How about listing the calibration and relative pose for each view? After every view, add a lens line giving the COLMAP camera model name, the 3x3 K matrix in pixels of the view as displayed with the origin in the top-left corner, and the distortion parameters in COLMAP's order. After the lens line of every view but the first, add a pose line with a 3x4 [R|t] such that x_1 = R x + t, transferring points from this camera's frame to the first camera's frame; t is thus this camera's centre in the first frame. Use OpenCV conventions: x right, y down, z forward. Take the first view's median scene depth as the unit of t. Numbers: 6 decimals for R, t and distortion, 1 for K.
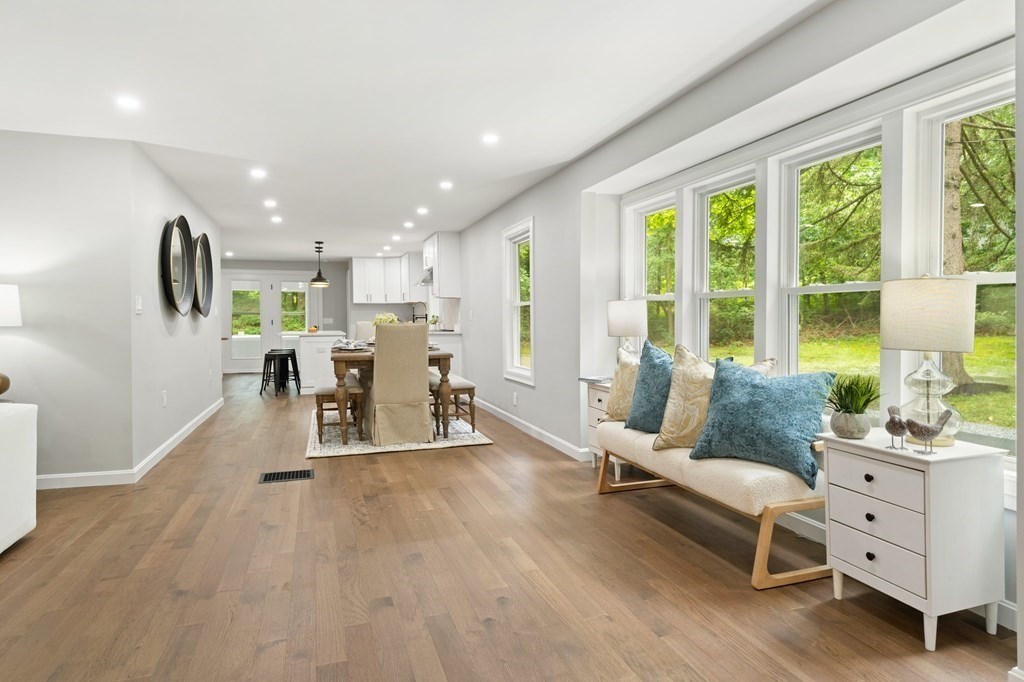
lens RADIAL K [[575.4, 0, 511.3], [0, 575.4, 336.4], [0, 0, 1]] dist [-0.000235, 0.000006]
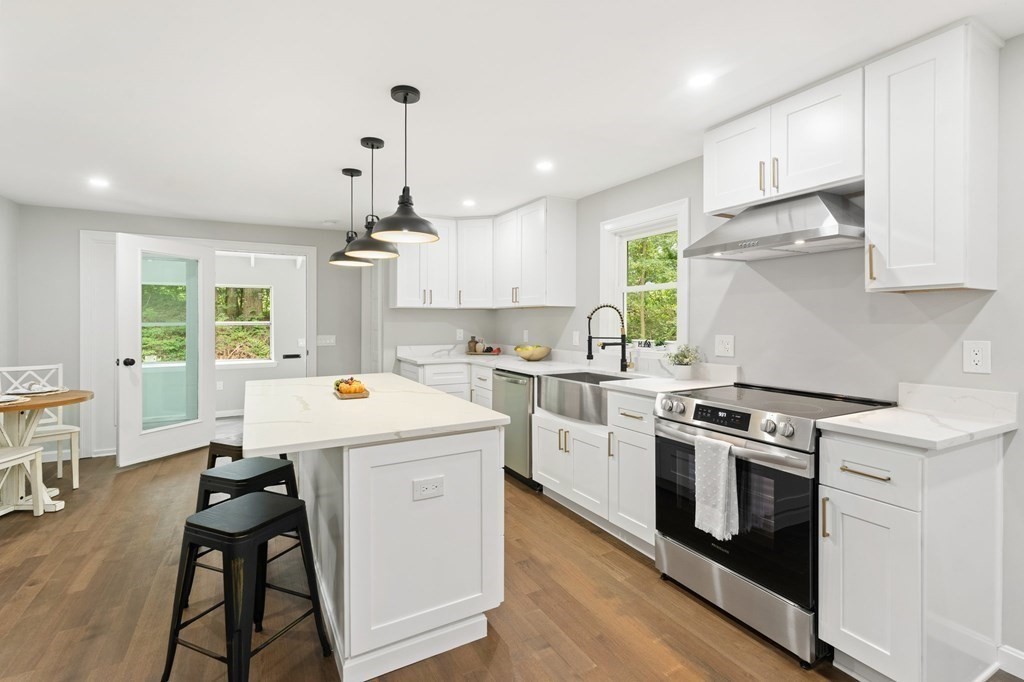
lens RADIAL K [[468.5, 0, 511.3], [0, 468.5, 321.8], [0, 0, 1]] dist [0.002664, 0.000368]
pose [[0.983461, 0.002204, 0.181106, -0.250155], [0.003389, 0.999527, -0.030571, -0.033189], [-0.181087, 0.030679, 0.982988, 0.592047]]
